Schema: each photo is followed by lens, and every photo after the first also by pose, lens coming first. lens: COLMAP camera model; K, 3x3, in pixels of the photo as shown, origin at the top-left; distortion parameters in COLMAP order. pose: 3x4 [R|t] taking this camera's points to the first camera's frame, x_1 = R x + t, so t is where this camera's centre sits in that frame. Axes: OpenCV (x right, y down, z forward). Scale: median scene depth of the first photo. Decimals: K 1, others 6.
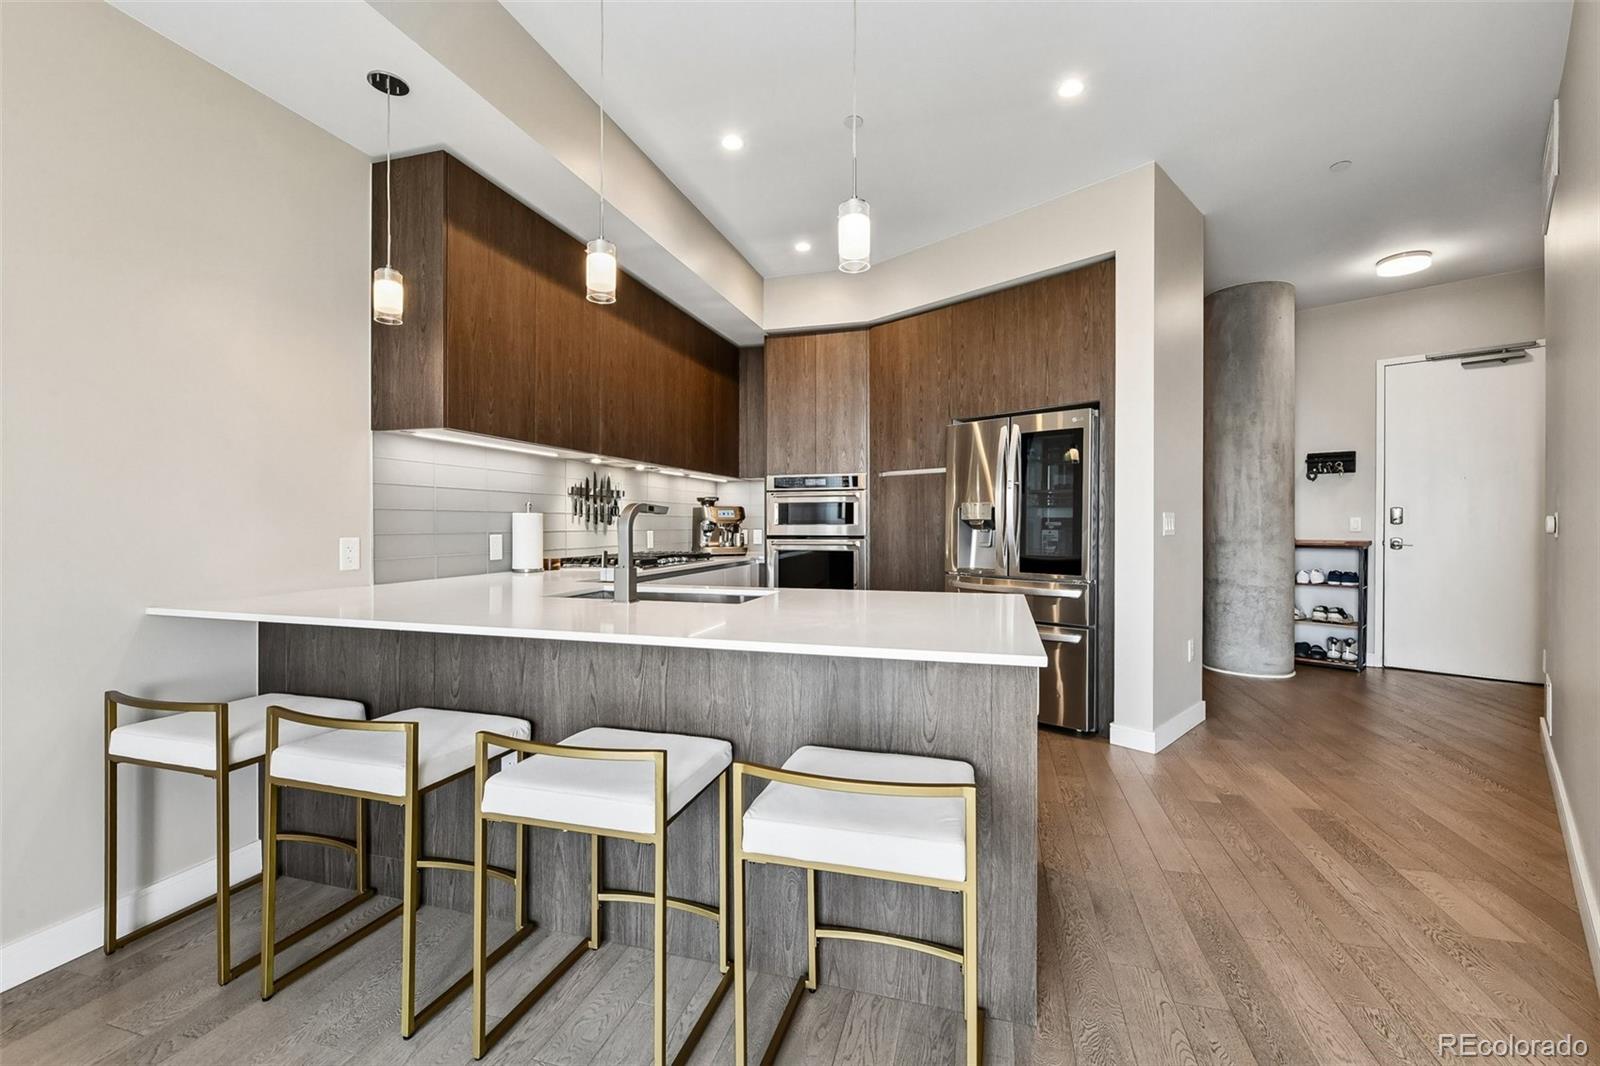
lens RADIAL K [[660.9, 0, 814.9], [0, 660.9, 524.5], [0, 0, 1]] dist [0.002793, -0.004177]
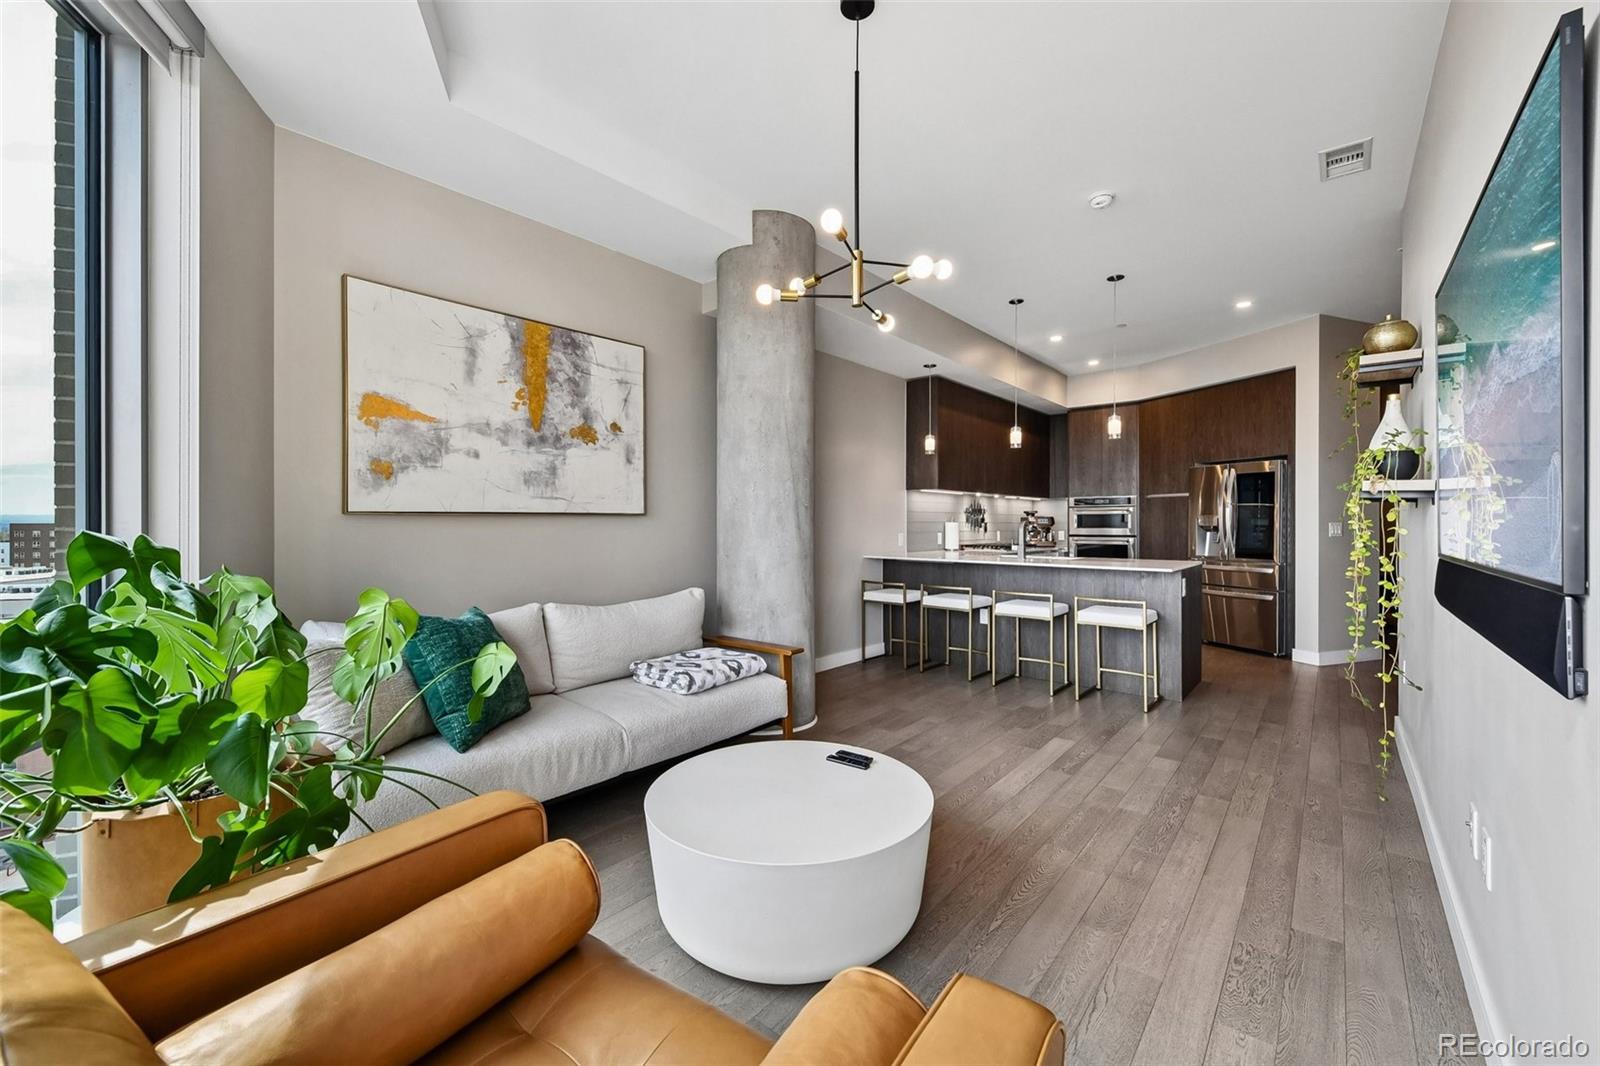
lens RADIAL K [[650.5, 0, 815.4], [0, 650.5, 518.9], [0, 0, 1]] dist [-0.004339, -0.001094]
pose [[0.911256, -0.000787, -0.411839, 0.020485], [-0.002563, 0.999968, -0.007582, -0.009866], [0.411831, 0.007965, 0.911225, -0.885064]]
